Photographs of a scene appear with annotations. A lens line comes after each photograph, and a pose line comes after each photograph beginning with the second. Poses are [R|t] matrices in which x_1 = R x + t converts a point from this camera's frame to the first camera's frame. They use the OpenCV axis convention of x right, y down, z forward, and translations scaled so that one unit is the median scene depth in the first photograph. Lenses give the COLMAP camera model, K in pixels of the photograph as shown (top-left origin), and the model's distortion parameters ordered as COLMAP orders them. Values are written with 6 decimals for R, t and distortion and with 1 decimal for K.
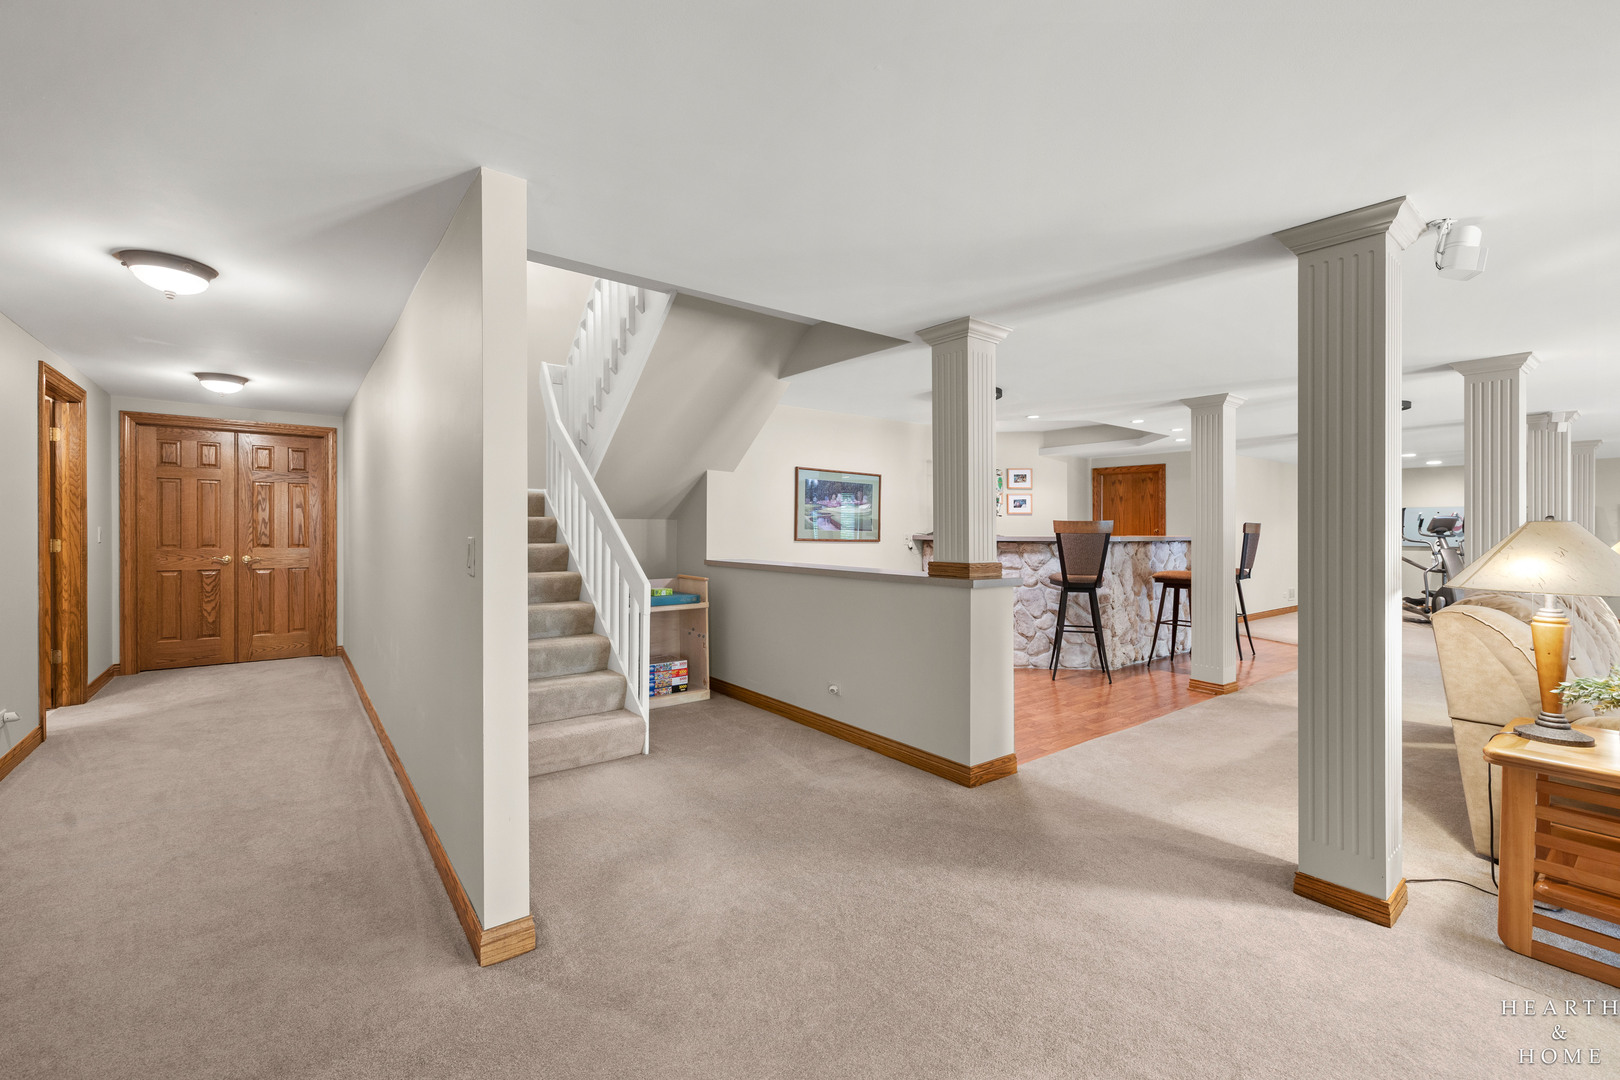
lens RADIAL K [[678.9, 0, 798.8], [0, 678.9, 516.8], [0, 0, 1]] dist [0.001434, -0.000037]
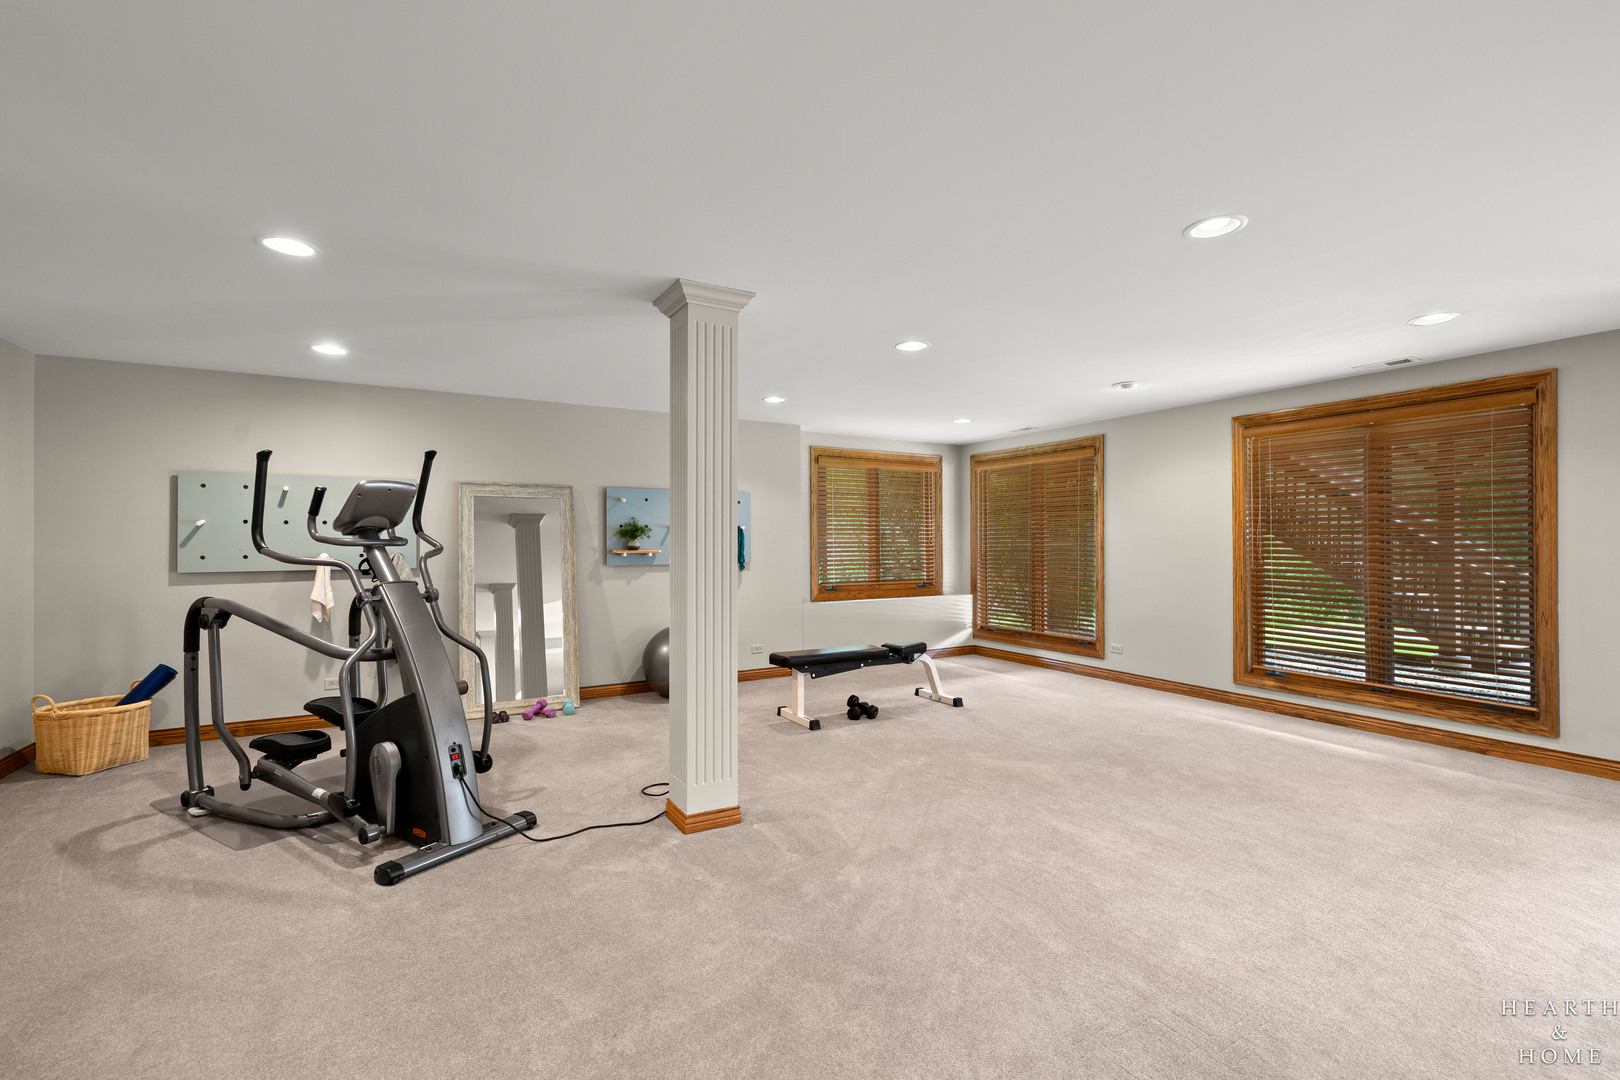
lens RADIAL K [[678.9, 0, 803.4], [0, 678.9, 545.1], [0, 0, 1]] dist [0.001434, -0.000037]
pose [[0.123602, -0.007067, 0.992307, 0.956141], [-0.016477, 0.999822, 0.009173, 0.033543], [-0.992195, -0.017484, 0.123463, 1.116695]]
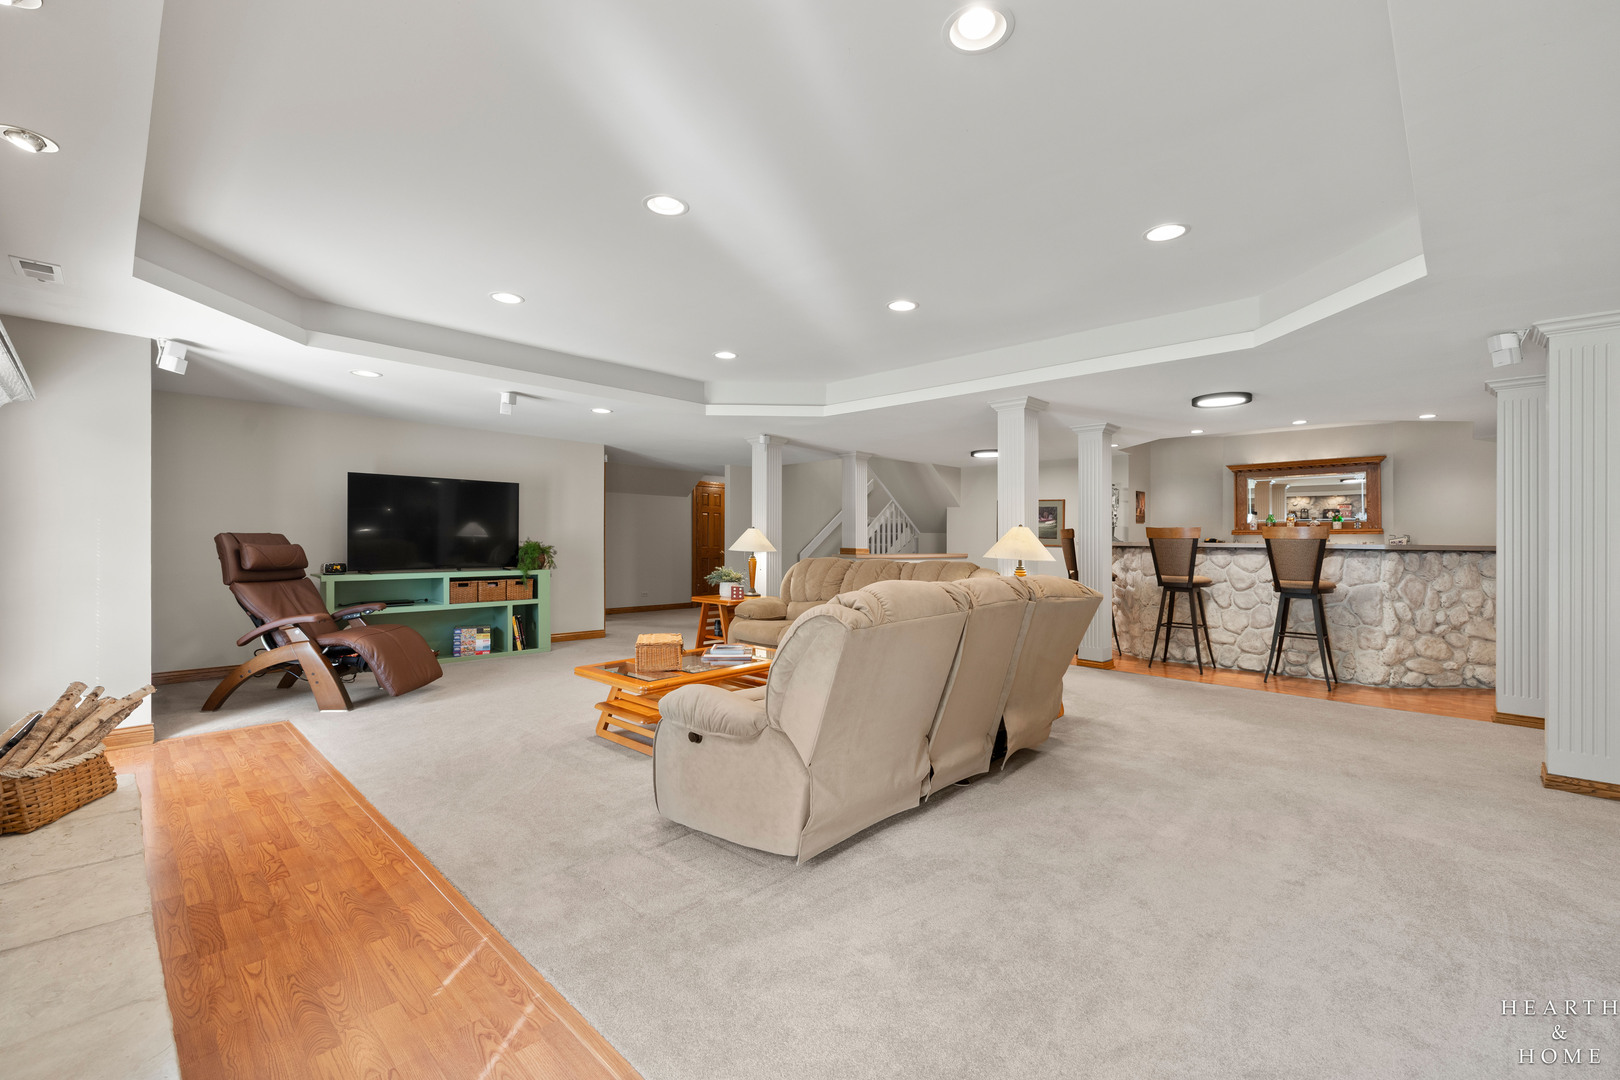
lens RADIAL K [[678.9, 0, 792.7], [0, 678.9, 517.1], [0, 0, 1]] dist [0.001434, -0.000037]
pose [[0.135315, -0.038831, -0.990041, 1.493063], [0.008499, 0.999240, -0.038030, 0.024726], [0.990766, -0.003269, 0.135542, 0.256083]]
